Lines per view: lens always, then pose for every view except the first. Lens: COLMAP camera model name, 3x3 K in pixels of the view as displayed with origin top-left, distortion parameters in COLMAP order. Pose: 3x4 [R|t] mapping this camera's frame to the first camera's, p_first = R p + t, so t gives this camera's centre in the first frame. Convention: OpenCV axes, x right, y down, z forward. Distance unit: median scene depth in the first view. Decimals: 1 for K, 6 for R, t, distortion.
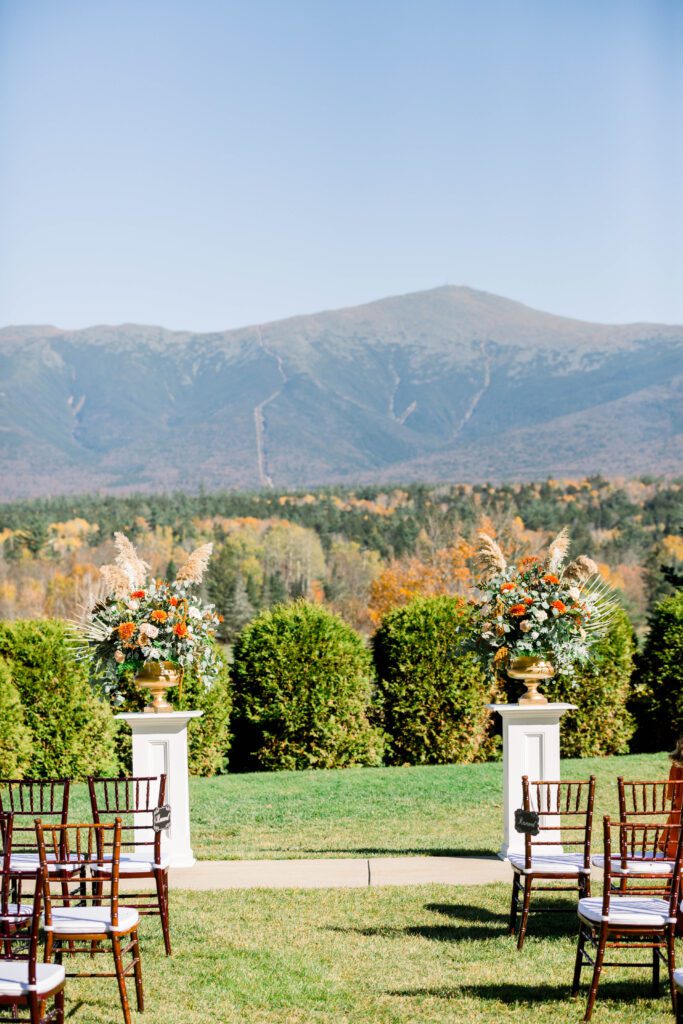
lens RADIAL K [[2850.8, 0, 341.5], [0, 2850.8, 512.0], [0, 0, 1]] dist [-0.174877, -0.732831]
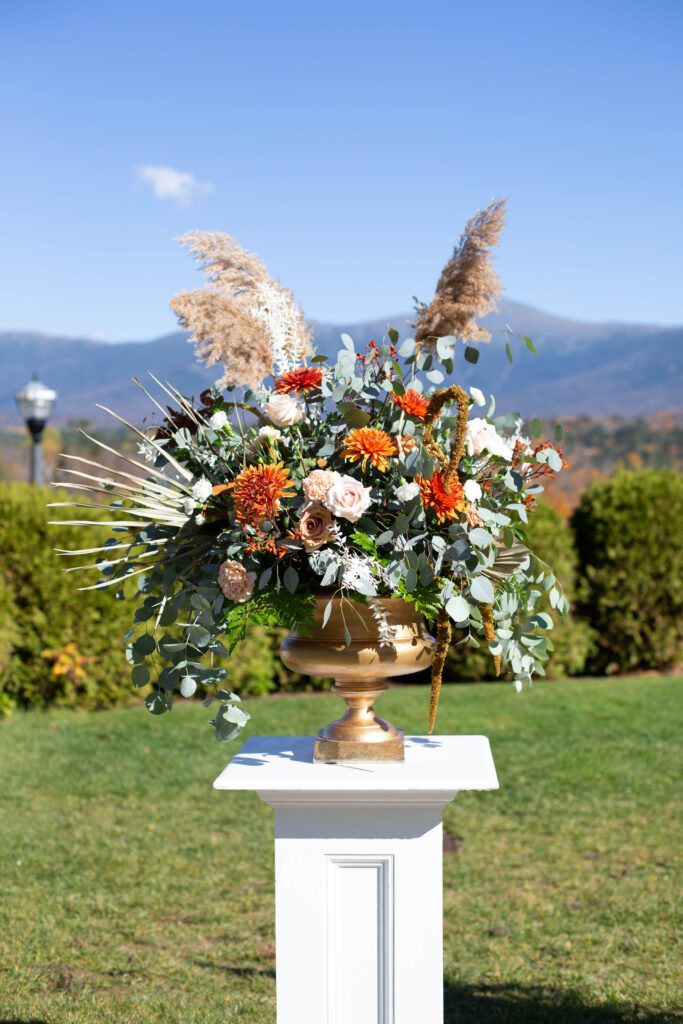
lens RADIAL K [[2850.8, 0, 341.5], [0, 2850.8, 512.0], [0, 0, 1]] dist [-0.174877, -0.732831]
pose [[0.998312, 0.014612, -0.056205, -0.049237], [-0.012155, 0.998966, 0.043805, 0.029846], [0.056787, -0.043048, 0.997458, 0.689825]]
